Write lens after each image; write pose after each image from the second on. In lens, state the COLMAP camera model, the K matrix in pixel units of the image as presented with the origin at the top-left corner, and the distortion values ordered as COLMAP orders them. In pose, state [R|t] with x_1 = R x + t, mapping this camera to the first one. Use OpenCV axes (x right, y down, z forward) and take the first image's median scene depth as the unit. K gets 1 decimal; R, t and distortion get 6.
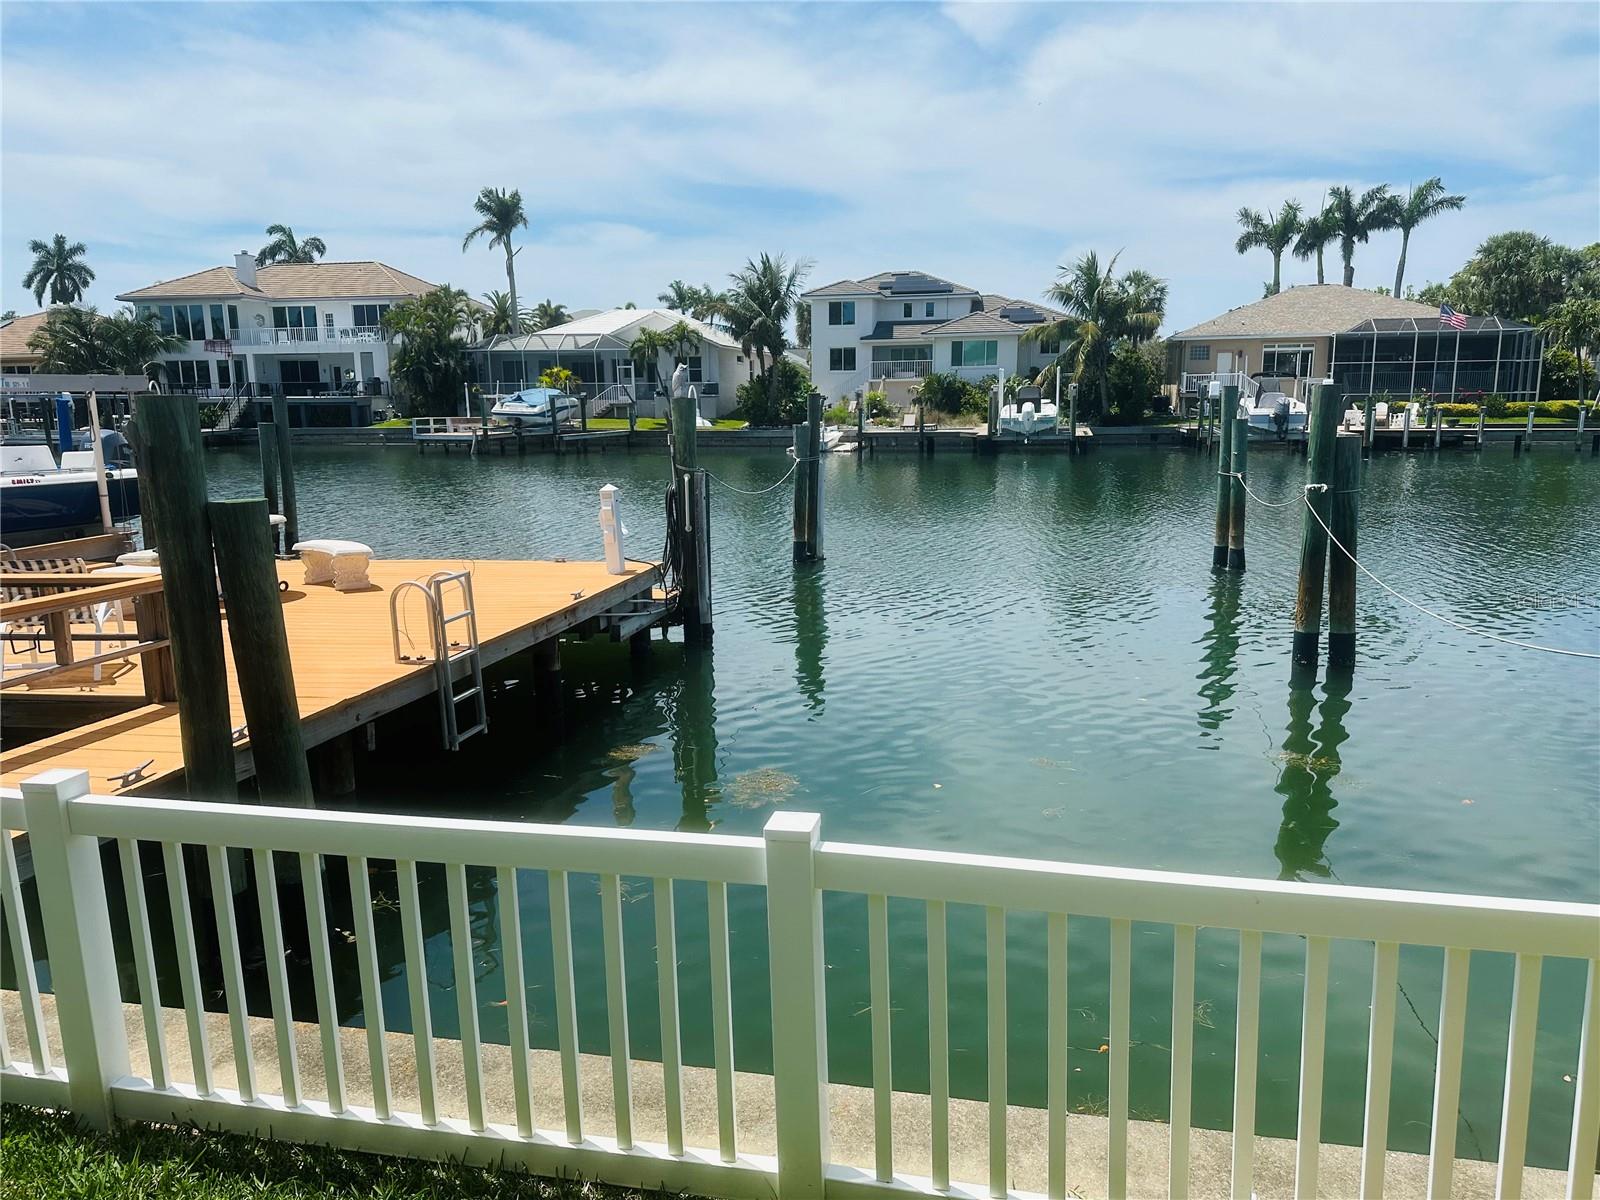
lens RADIAL K [[1114.6, 0, 811.0], [0, 1114.6, 628.4], [0, 0, 1]] dist [0.066172, -0.081435]
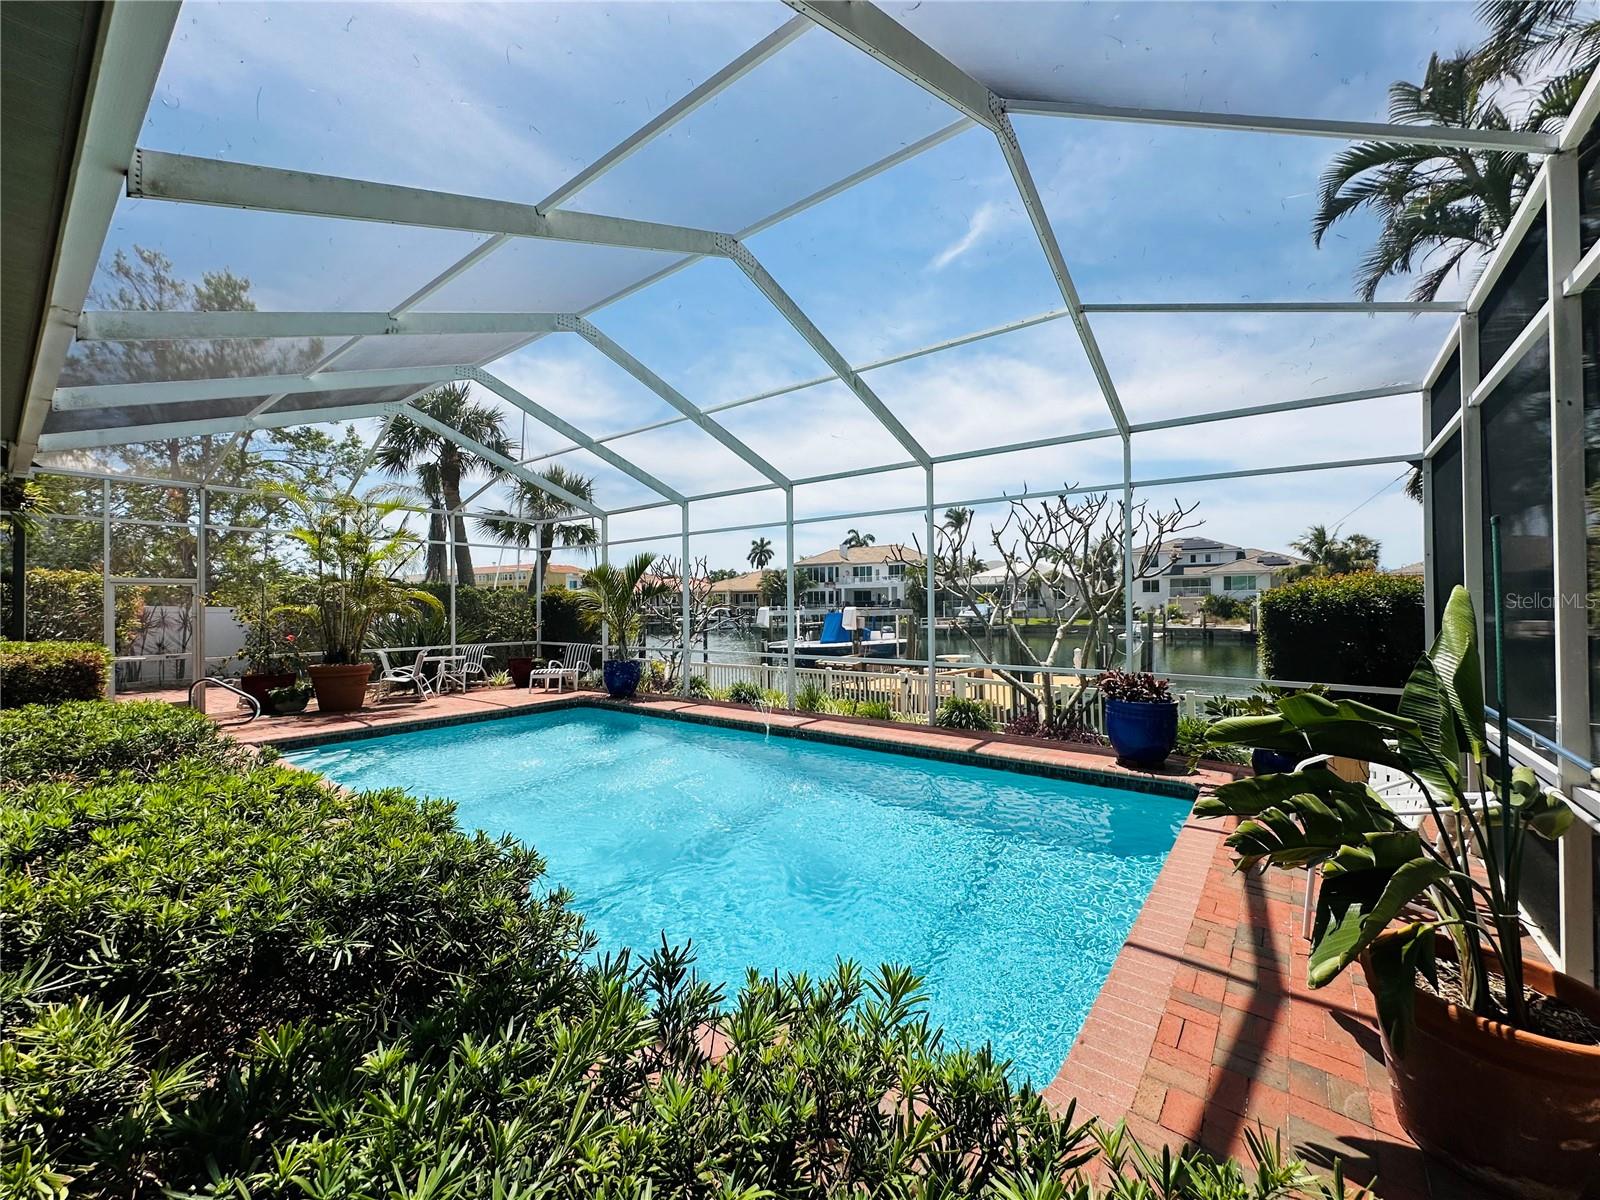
lens RADIAL K [[640.0, 0, 800.0], [0, 640.0, 600.0], [0, 0, 1]] dist [-0.001919, 0.001129]
pose [[0.893492, -0.001878, -0.449076, -0.013623], [-0.091553, 0.978228, -0.186247, 0.019626], [0.439648, 0.207524, 0.873867, -0.126205]]
